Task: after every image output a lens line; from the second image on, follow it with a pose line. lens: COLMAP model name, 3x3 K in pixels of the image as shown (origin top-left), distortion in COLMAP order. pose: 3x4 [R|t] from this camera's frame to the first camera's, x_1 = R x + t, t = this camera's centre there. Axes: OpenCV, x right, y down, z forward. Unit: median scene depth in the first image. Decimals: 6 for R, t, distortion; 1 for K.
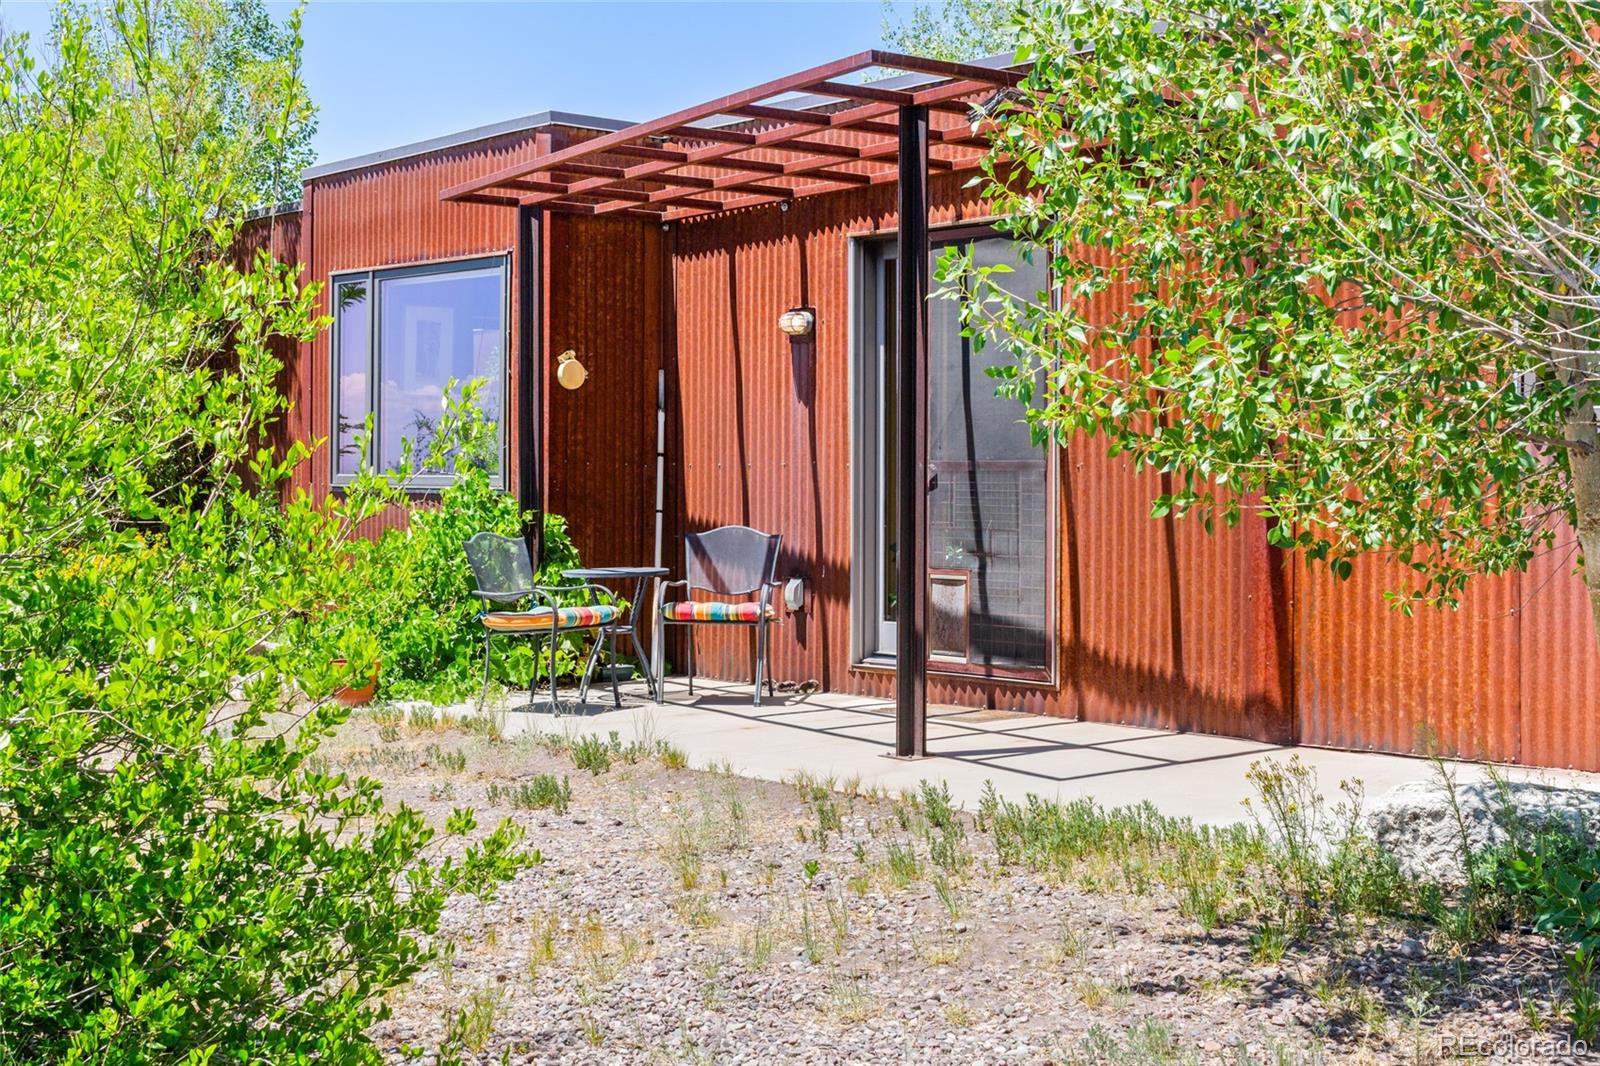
lens RADIAL K [[2271.5, 0, 801.5], [0, 2271.5, 527.6], [0, 0, 1]] dist [0.011950, 0.000000]
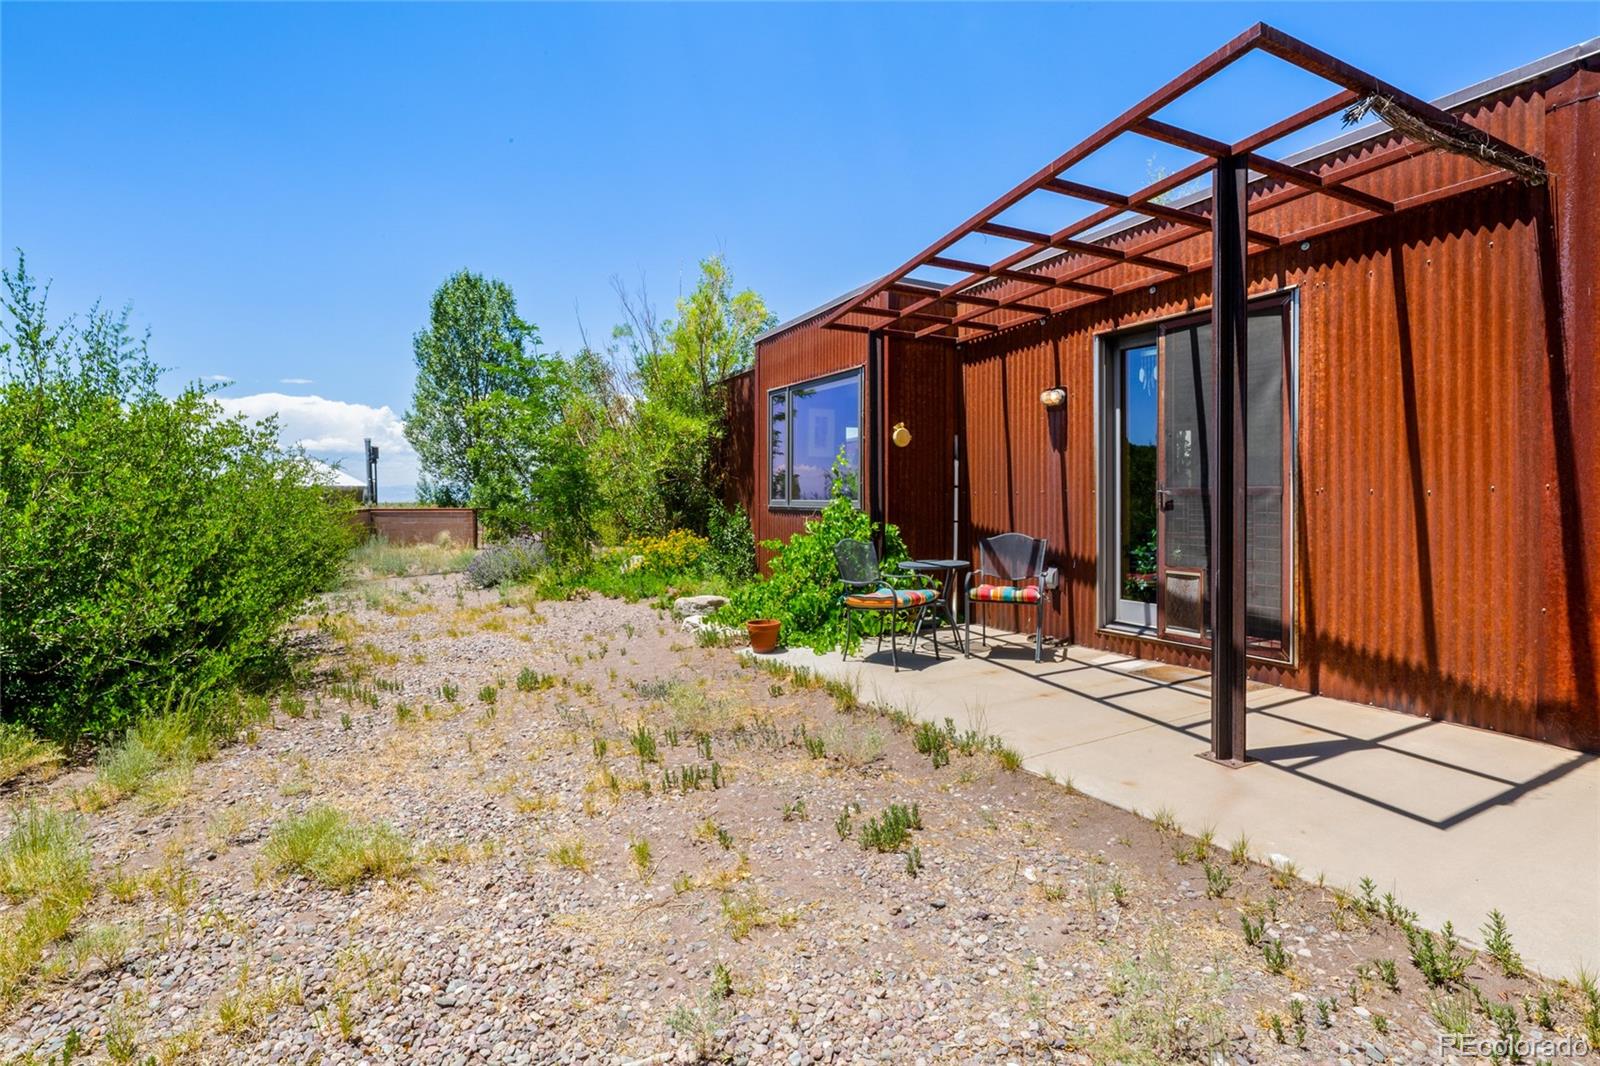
lens RADIAL K [[787.1, 0, 804.3], [0, 787.1, 506.6], [0, 0, 1]] dist [0.006267, 0.000647]
pose [[0.978233, -0.006945, -0.207394, -0.055575], [0.004742, 0.999927, -0.011118, -0.012962], [0.207456, 0.009893, 0.978194, 0.457749]]
